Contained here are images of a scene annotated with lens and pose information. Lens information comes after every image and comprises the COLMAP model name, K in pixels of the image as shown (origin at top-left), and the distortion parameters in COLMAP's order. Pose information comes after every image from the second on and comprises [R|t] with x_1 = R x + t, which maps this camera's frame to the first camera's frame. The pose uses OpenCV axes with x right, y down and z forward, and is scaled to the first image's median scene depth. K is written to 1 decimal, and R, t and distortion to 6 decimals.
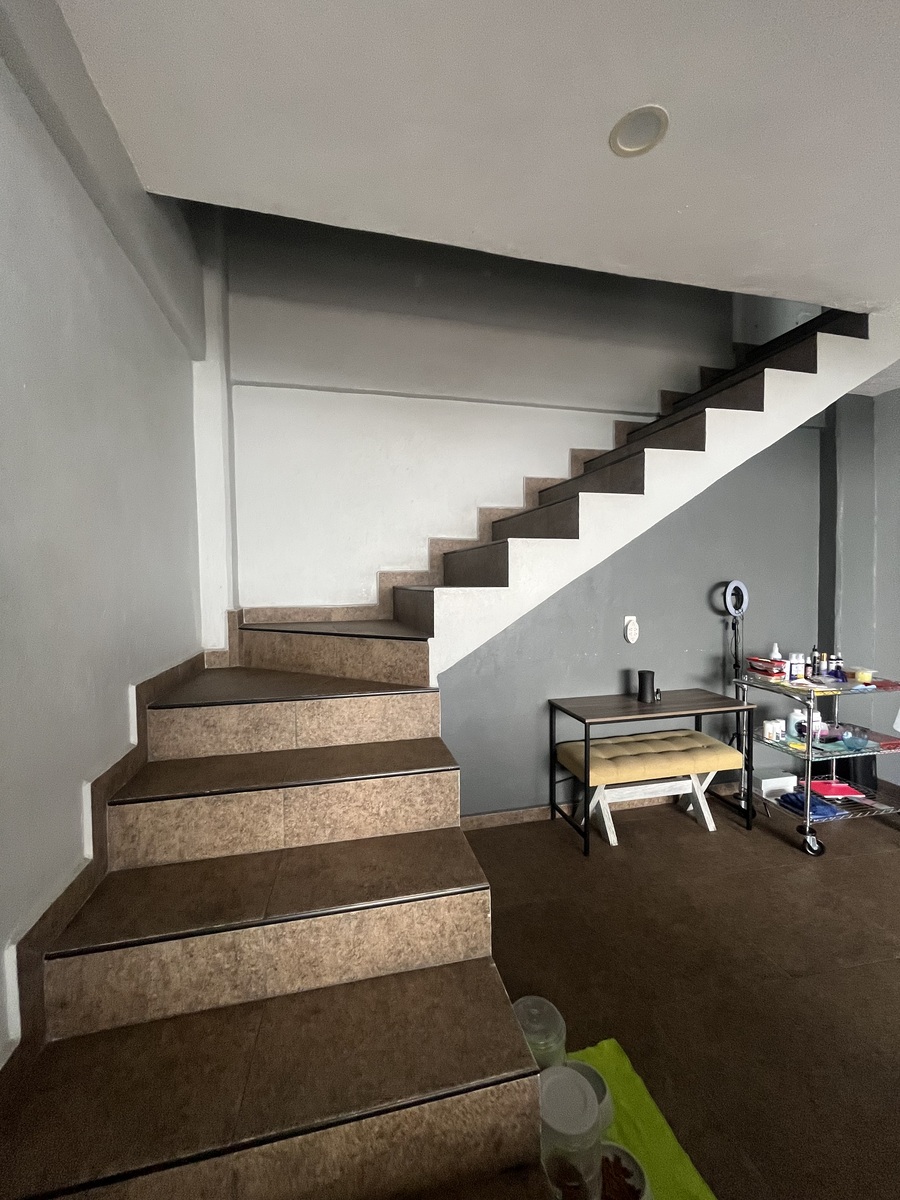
lens RADIAL K [[481.7, 0, 450.3], [0, 481.7, 597.1], [0, 0, 1]] dist [-0.000913, -0.000542]
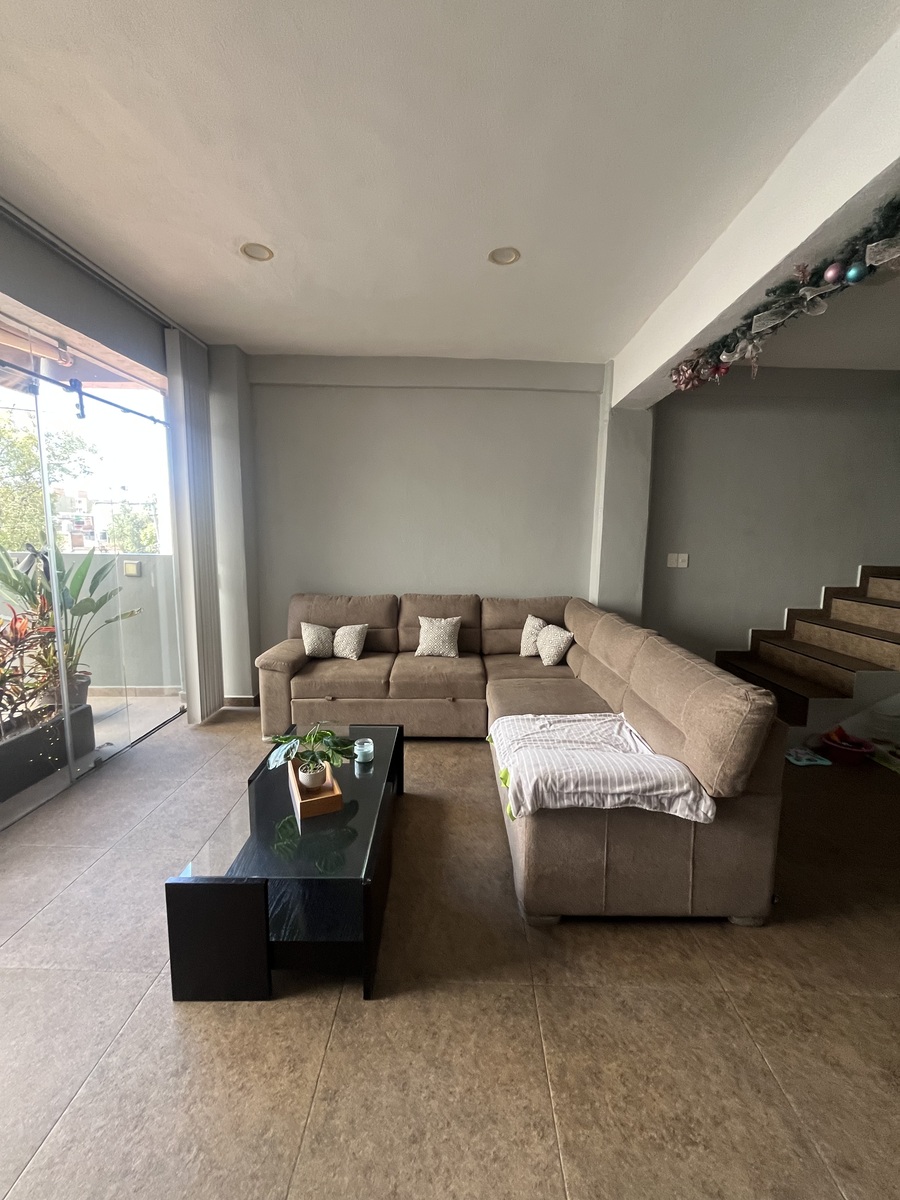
lens RADIAL K [[482.9, 0, 450.0], [0, 482.9, 600.0], [0, 0, 1]] dist [-0.003803, 0.000372]
pose [[-0.216697, 0.141013, -0.966001, 3.402739], [-0.032573, 0.987918, 0.151519, 0.041591], [0.975695, 0.064299, -0.209486, -0.952172]]
